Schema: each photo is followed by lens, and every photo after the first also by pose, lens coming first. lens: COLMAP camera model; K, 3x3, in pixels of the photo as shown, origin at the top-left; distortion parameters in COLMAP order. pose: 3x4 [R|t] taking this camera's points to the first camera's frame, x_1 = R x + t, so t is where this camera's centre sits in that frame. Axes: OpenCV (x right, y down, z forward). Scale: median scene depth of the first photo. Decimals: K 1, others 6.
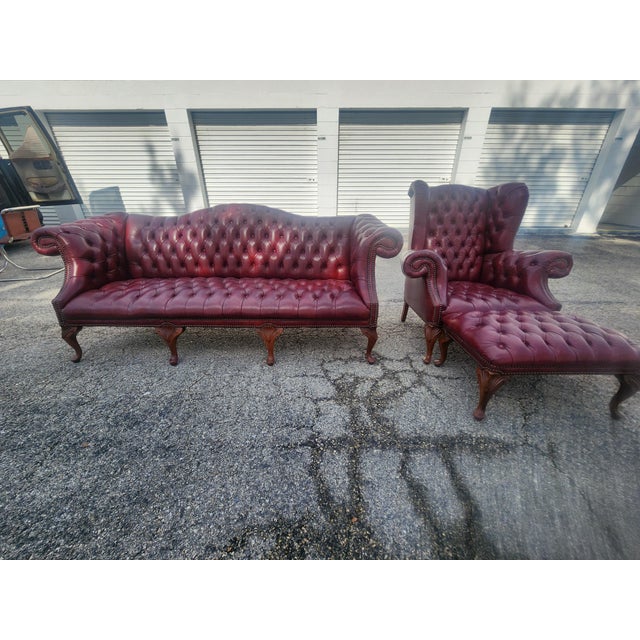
lens RADIAL K [[268.4, 0, 320.0], [0, 268.4, 323.7], [0, 0, 1]] dist [-0.009130, 0.003013]
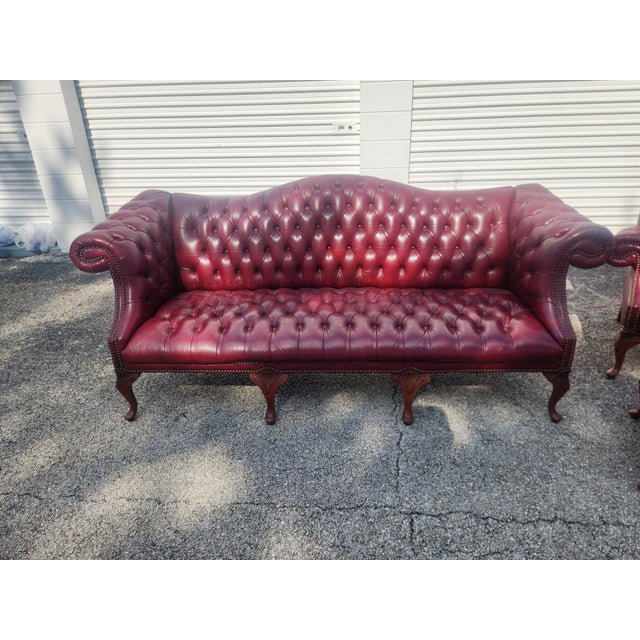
lens RADIAL K [[447.4, 0, 323.3], [0, 447.4, 314.9], [0, 0, 1]] dist [0.058168, -0.055080]
pose [[0.999017, -0.009605, -0.043285, -0.350616], [0.011882, 0.998543, 0.052641, -0.192907], [0.042717, -0.053103, 0.997675, -0.162891]]
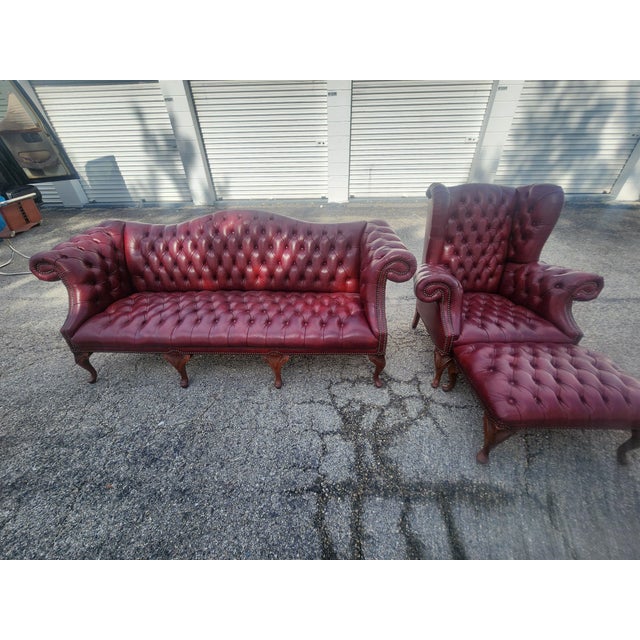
lens RADIAL K [[268.4, 0, 322.3], [0, 268.4, 324.9], [0, 0, 1]] dist [-0.009130, 0.003013]
pose [[0.999375, 0.000809, -0.035330, 0.016950], [0.004769, 0.987507, 0.157500, -0.239533], [0.035016, -0.157570, 0.986887, 0.041663]]
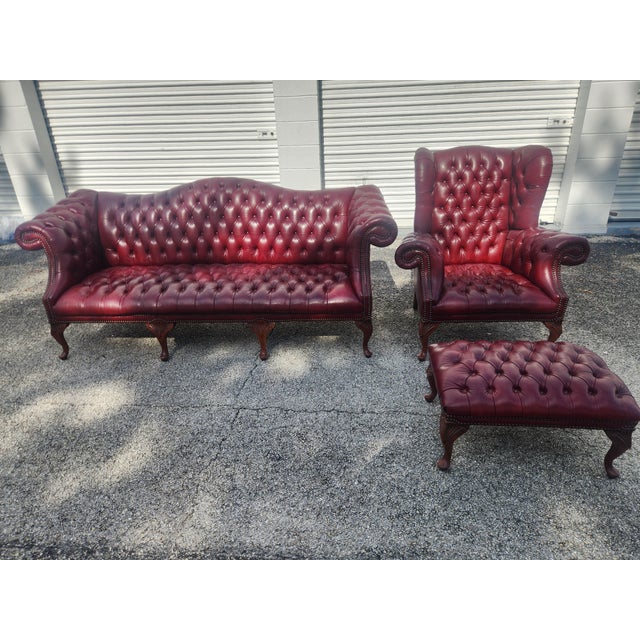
lens RADIAL K [[447.4, 0, 322.6], [0, 447.4, 322.0], [0, 0, 1]] dist [0.058168, -0.055080]
pose [[0.998864, -0.012263, -0.046056, 0.107179], [0.016007, 0.996518, 0.081832, -0.111498], [0.044892, -0.082476, 0.995581, -0.596792]]
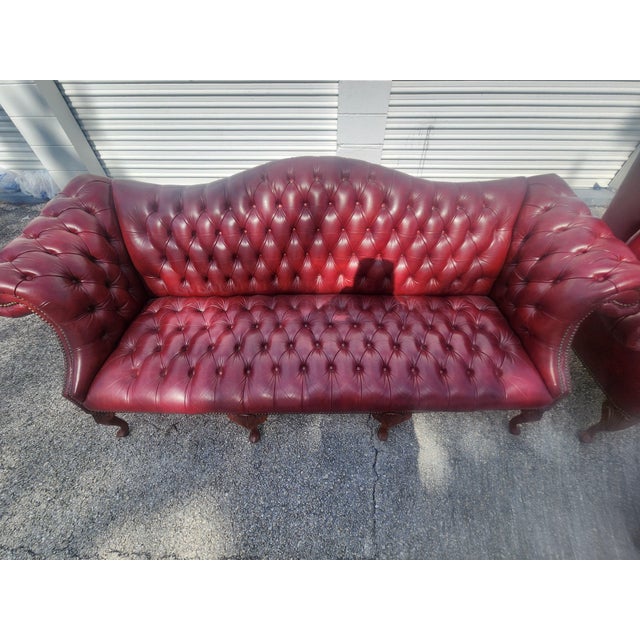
lens RADIAL K [[268.4, 0, 318.8], [0, 268.4, 325.9], [0, 0, 1]] dist [-0.009130, 0.003013]
pose [[0.999961, -0.008649, -0.001554, -0.360611], [0.008389, 0.887040, 0.461616, -0.479509], [-0.002613, -0.461611, 0.887078, 0.471386]]
